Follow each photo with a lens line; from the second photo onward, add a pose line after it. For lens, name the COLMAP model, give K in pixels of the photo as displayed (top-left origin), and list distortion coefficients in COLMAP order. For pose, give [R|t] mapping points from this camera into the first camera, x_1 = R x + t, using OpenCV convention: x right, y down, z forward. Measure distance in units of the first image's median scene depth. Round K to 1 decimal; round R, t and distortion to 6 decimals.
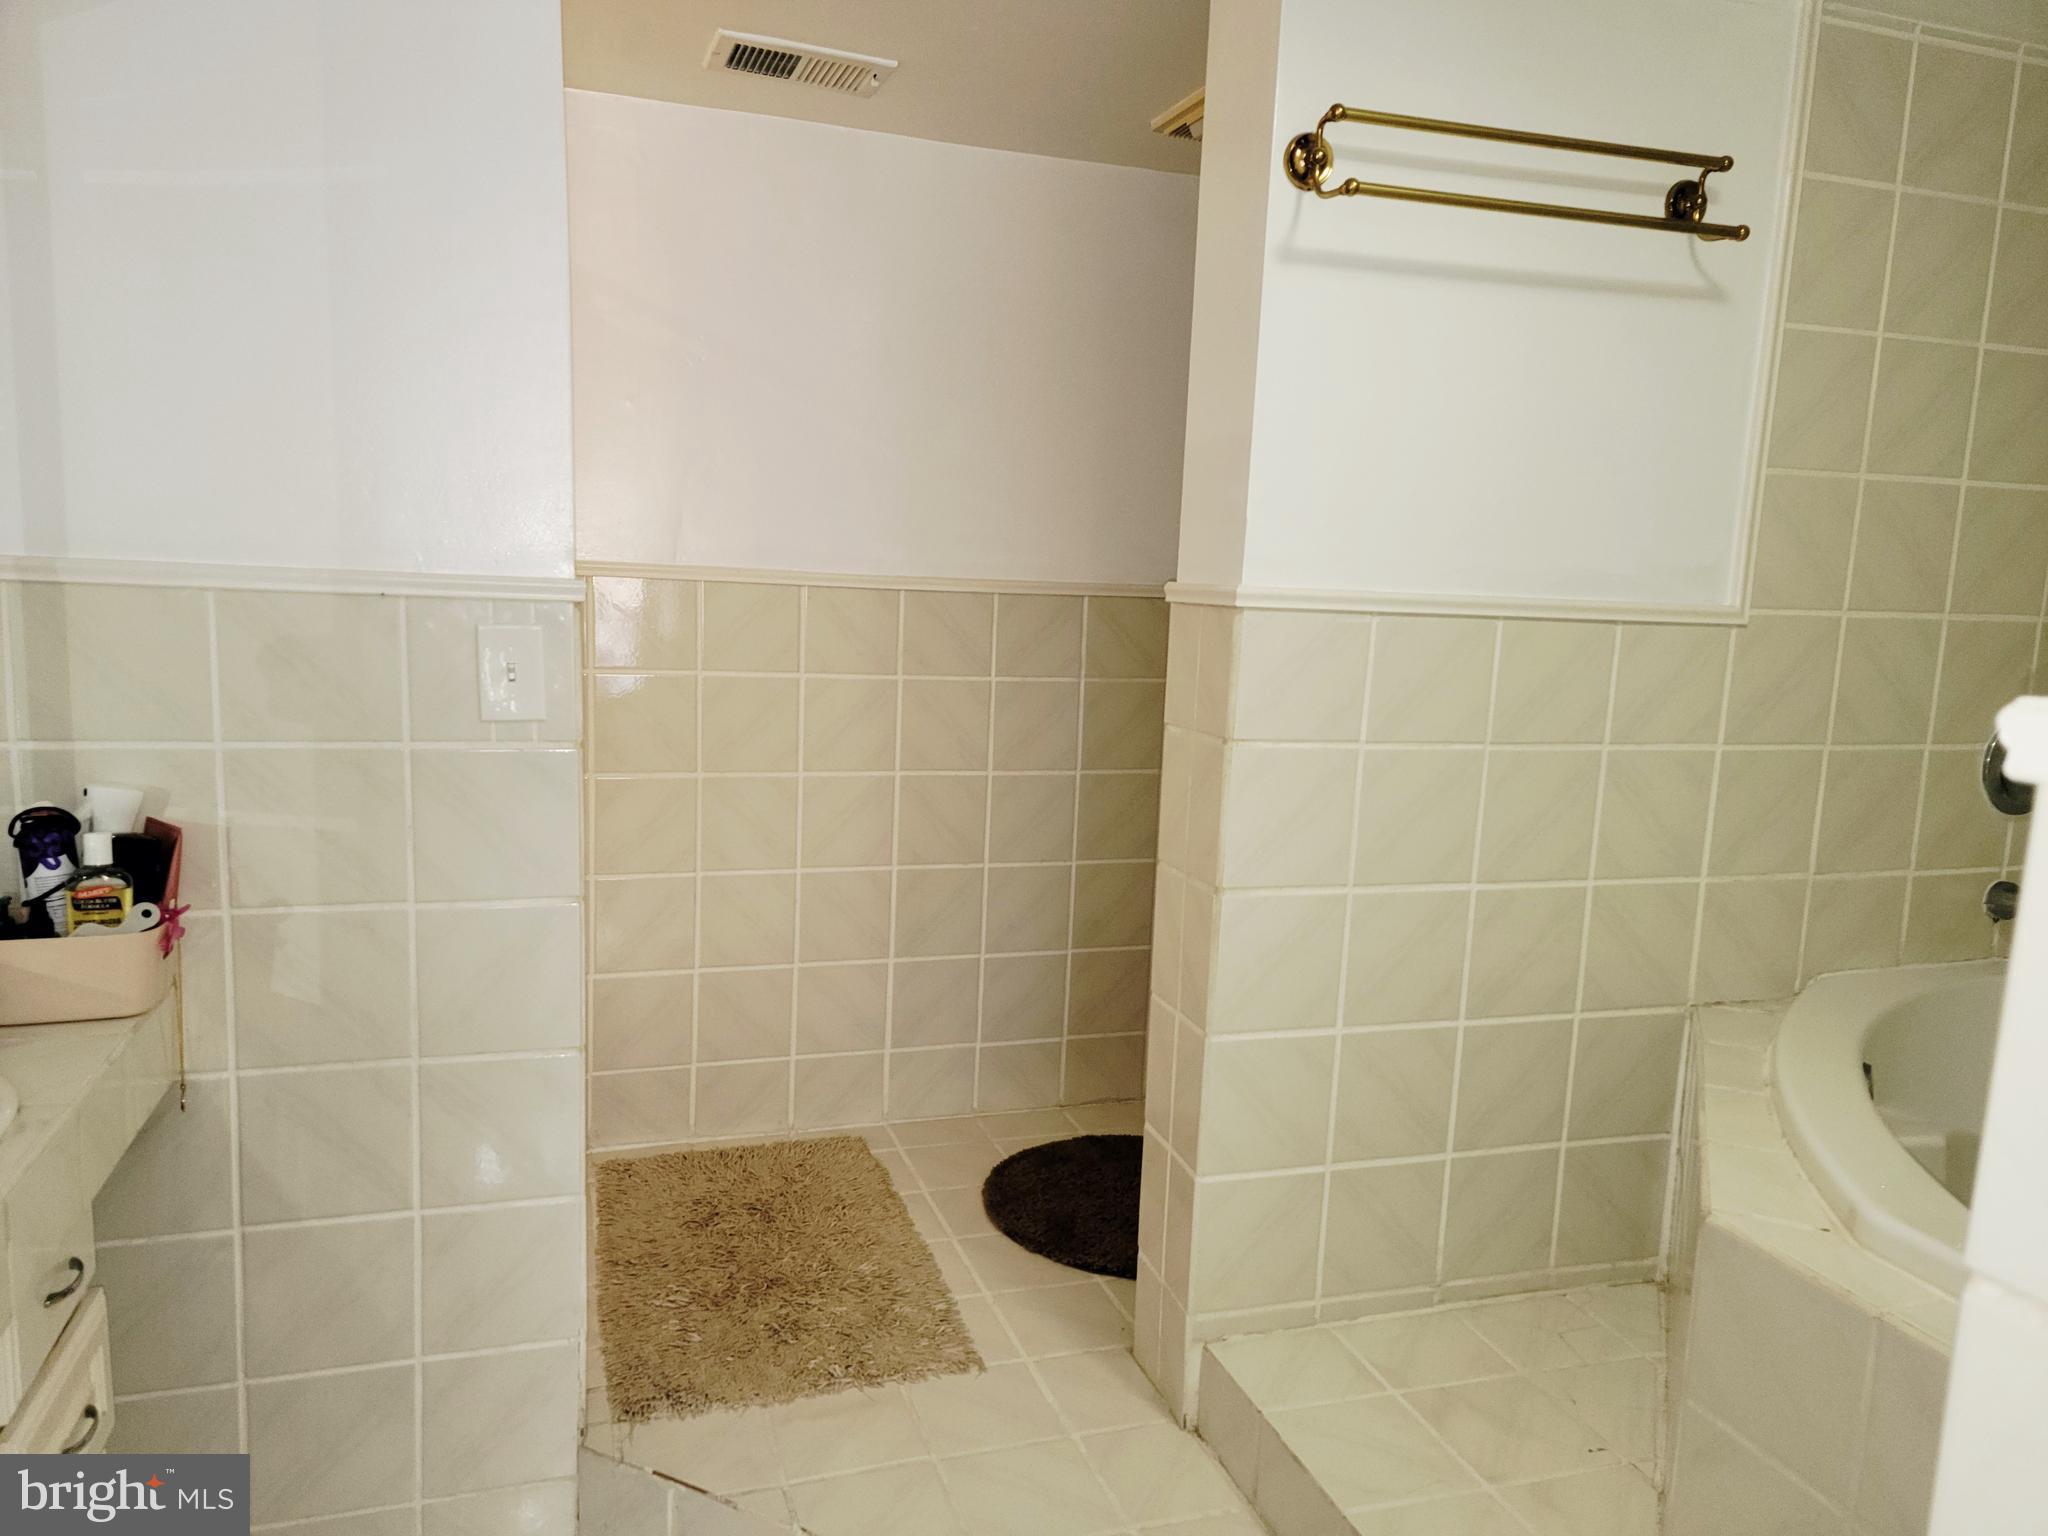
lens RADIAL K [[1416.1, 0, 1037.5], [0, 1416.1, 762.6], [0, 0, 1]] dist [0.067266, -0.055530]
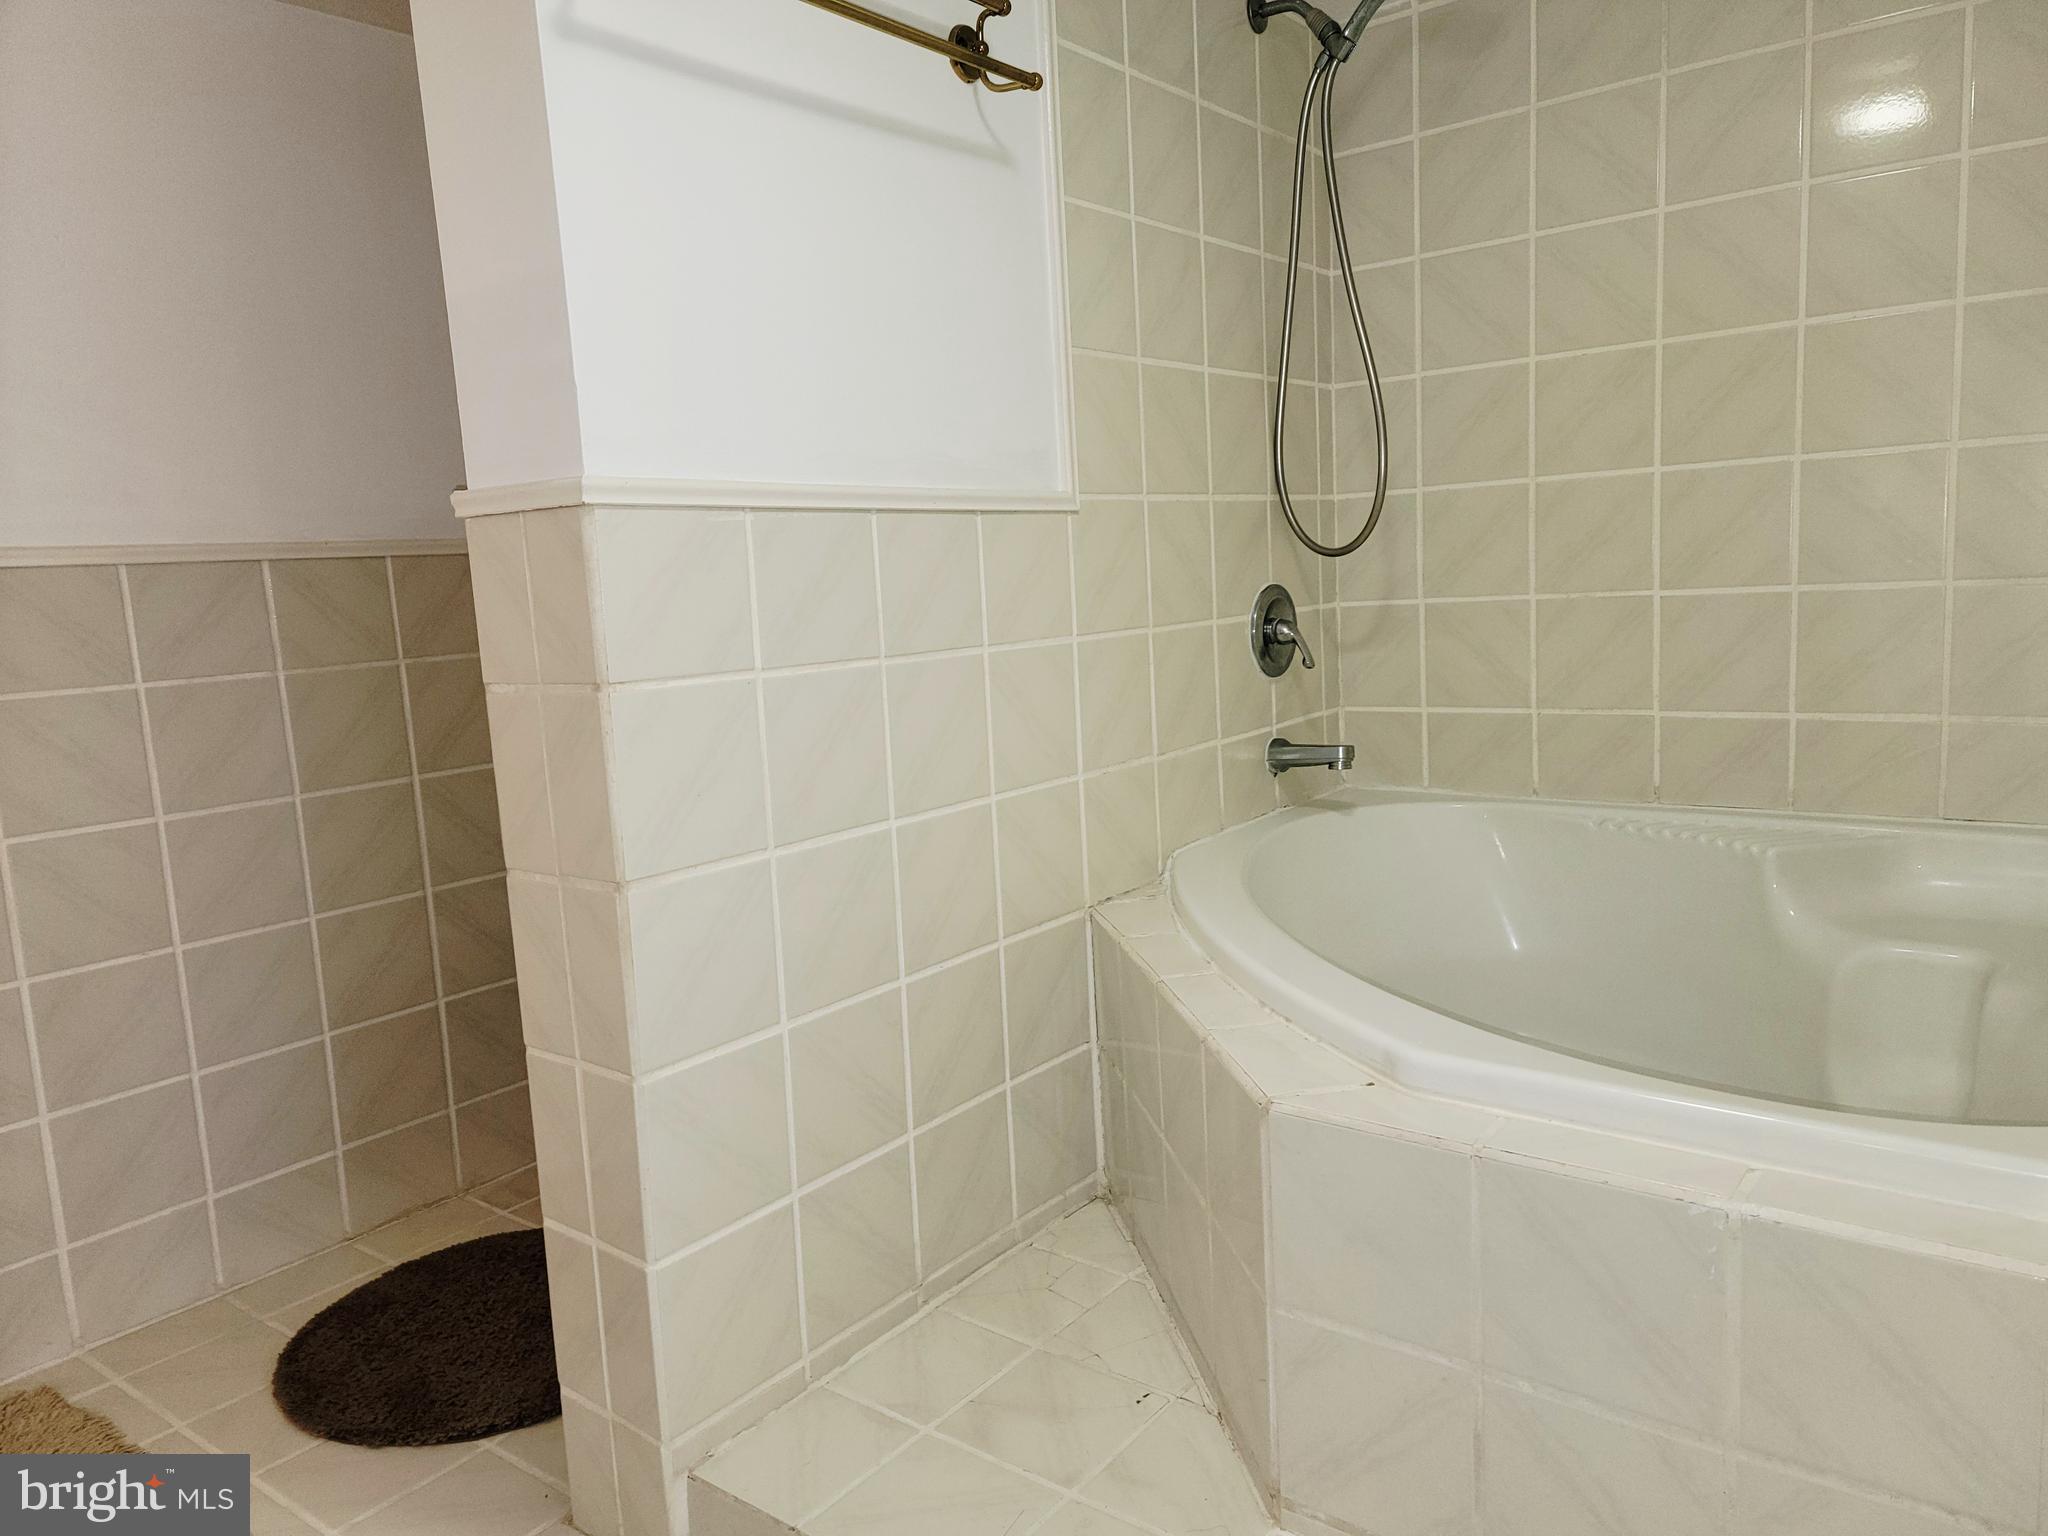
lens RADIAL K [[1416.1, 0, 1035.8], [0, 1416.1, 768.0], [0, 0, 1]] dist [0.067266, -0.055530]
pose [[0.825231, -0.162544, 0.540901, -0.080292], [0.161362, 0.985628, 0.050004, 0.023713], [-0.541254, 0.046016, 0.839599, 0.220283]]
